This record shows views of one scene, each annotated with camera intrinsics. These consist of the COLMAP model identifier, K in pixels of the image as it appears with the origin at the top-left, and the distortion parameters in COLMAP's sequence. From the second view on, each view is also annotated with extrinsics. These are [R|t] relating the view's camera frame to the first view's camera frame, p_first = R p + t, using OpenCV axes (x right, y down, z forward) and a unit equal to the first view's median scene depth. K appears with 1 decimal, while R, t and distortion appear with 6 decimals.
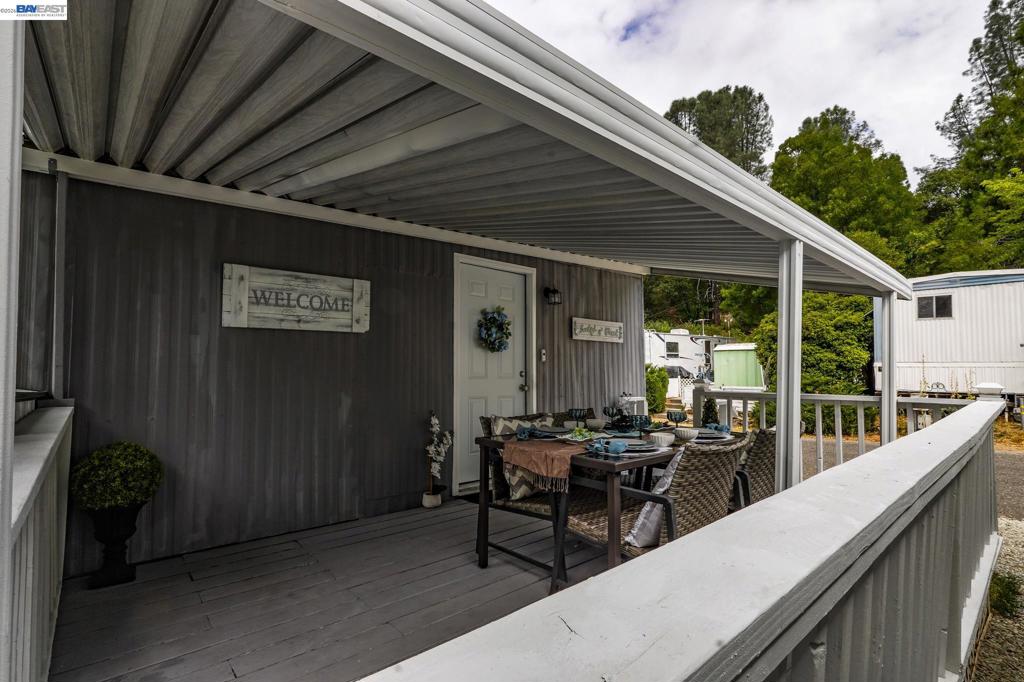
lens RADIAL K [[477.6, 0, 503.5], [0, 477.6, 349.5], [0, 0, 1]] dist [-0.016730, 0.008381]
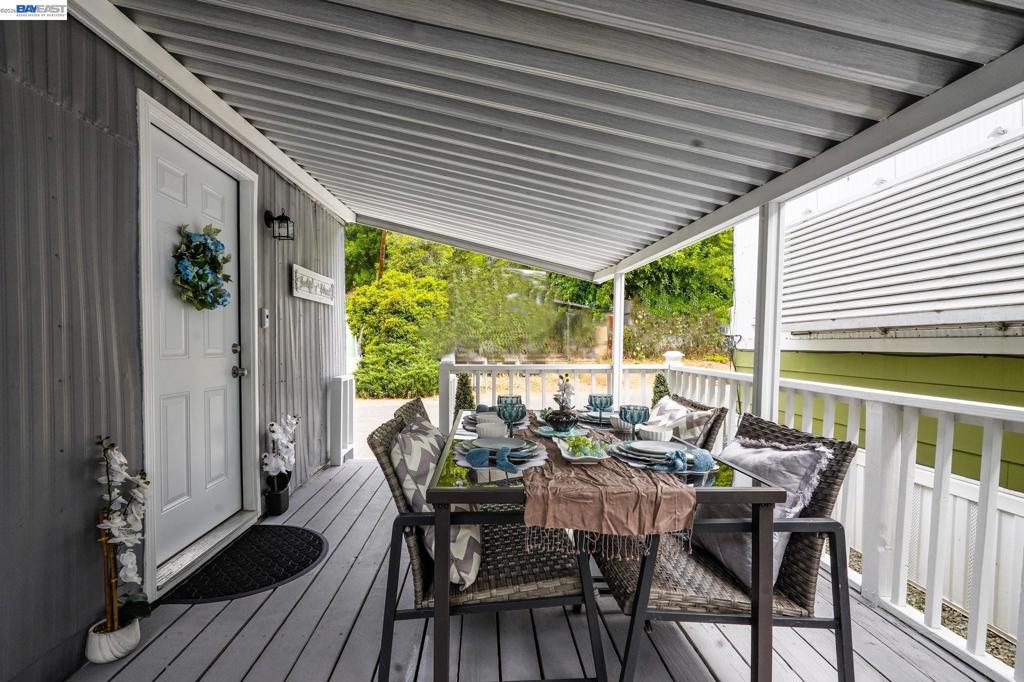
lens RADIAL K [[477.6, 0, 497.5], [0, 477.6, 347.5], [0, 0, 1]] dist [-0.016730, 0.008381]
pose [[0.636211, -0.011484, 0.771430, -0.249473], [-0.033330, 0.998547, 0.042352, 0.016894], [-0.770795, -0.052656, 0.634903, 0.447065]]
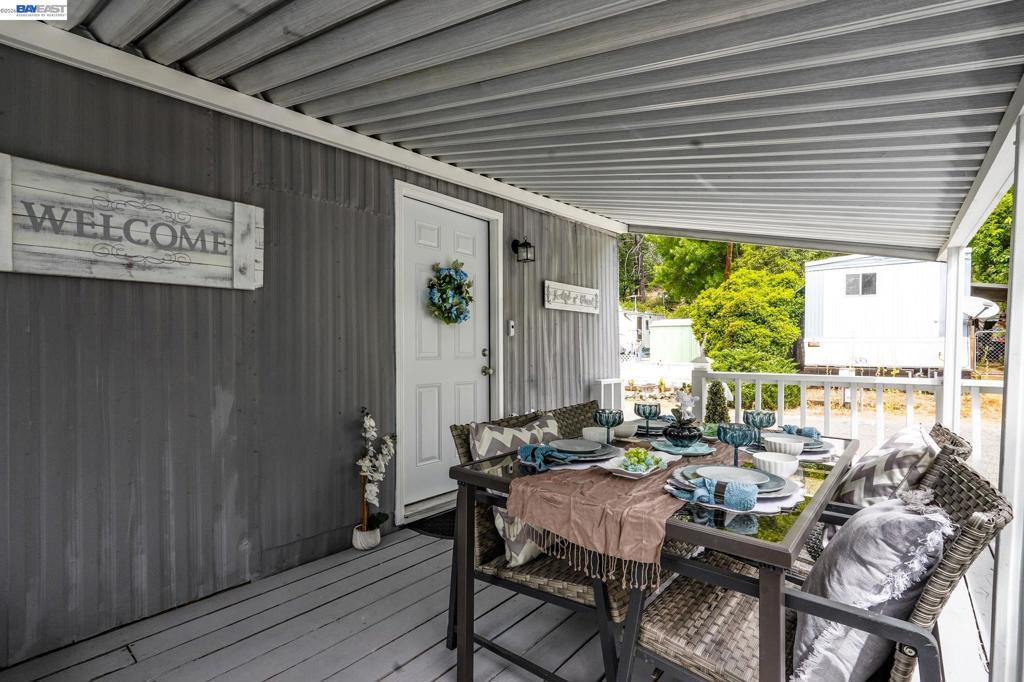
lens RADIAL K [[477.6, 0, 501.0], [0, 477.6, 347.6], [0, 0, 1]] dist [-0.016730, 0.008381]
pose [[0.989499, -0.004304, 0.144478, -0.054111], [-0.002288, 0.998965, 0.045428, 0.010515], [-0.144524, -0.045281, 0.988465, 0.293492]]
